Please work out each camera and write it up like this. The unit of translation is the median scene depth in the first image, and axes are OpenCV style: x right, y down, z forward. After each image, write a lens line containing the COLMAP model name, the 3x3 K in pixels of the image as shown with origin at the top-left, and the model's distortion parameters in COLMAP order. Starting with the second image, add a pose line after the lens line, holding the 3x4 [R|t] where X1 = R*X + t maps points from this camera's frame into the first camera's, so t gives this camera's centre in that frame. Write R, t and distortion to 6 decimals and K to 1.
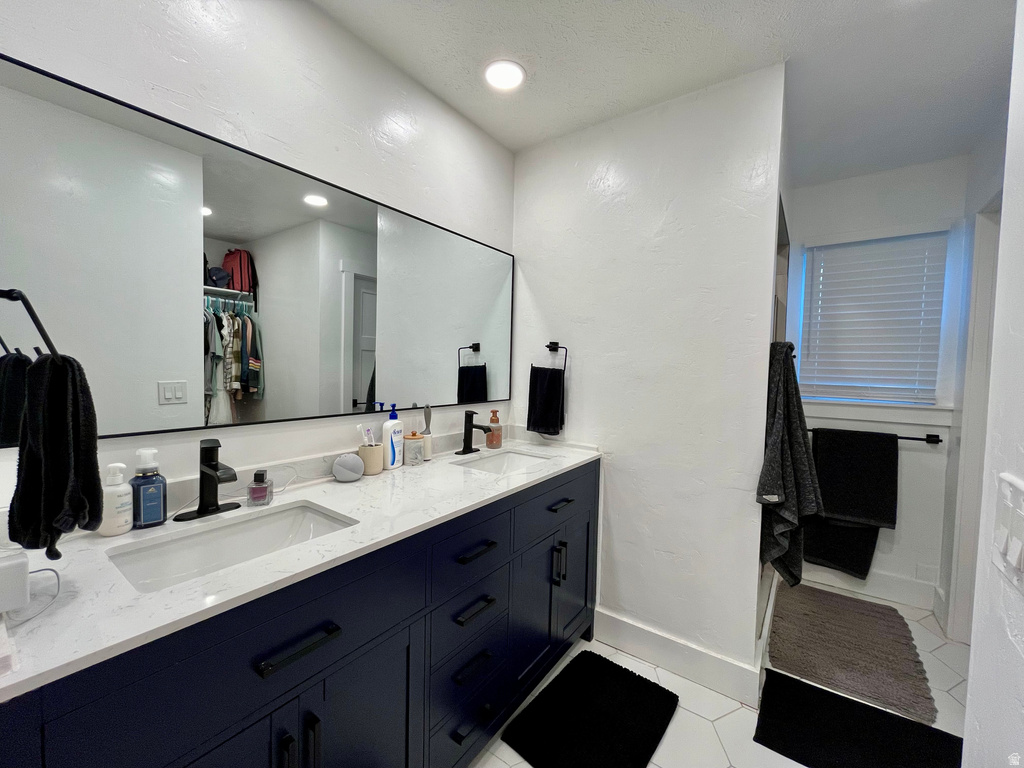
lens RADIAL K [[414.4, 0, 514.4], [0, 414.4, 383.0], [0, 0, 1]] dist [-0.002396, 0.000221]
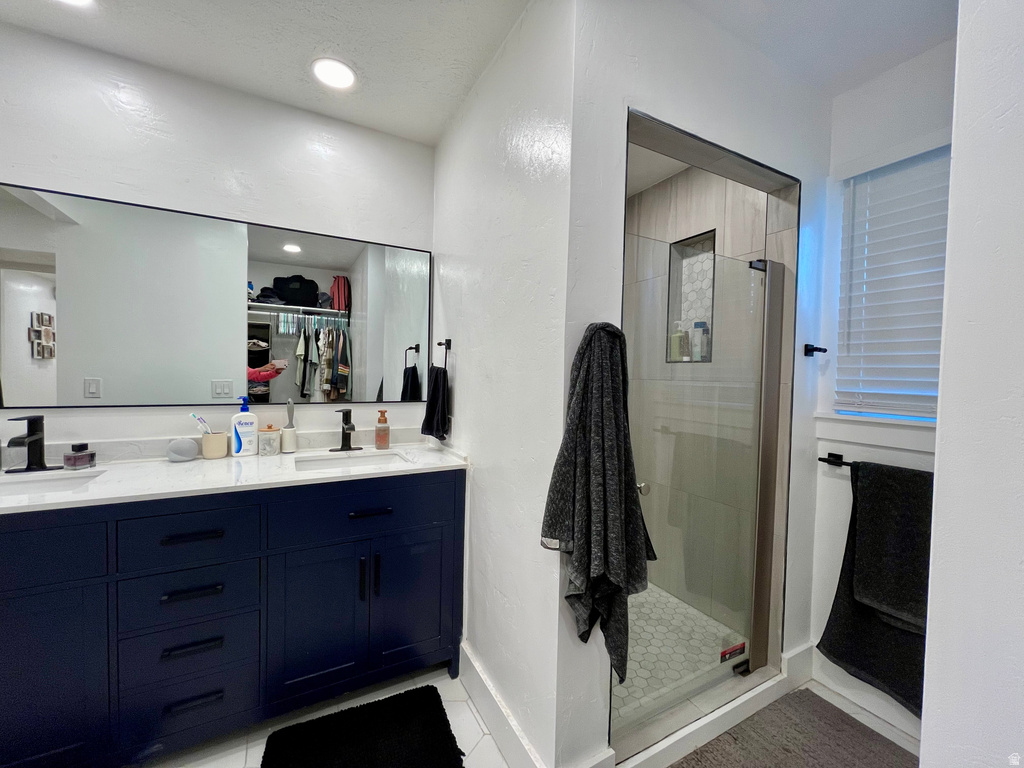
lens RADIAL K [[414.4, 0, 512.1], [0, 414.4, 383.8], [0, 0, 1]] dist [-0.002396, 0.000221]
pose [[0.899678, 0.009666, -0.436447, 0.531619], [-0.019243, 0.999661, -0.017527, 0.011598], [0.436129, 0.024168, 0.899559, 0.200485]]
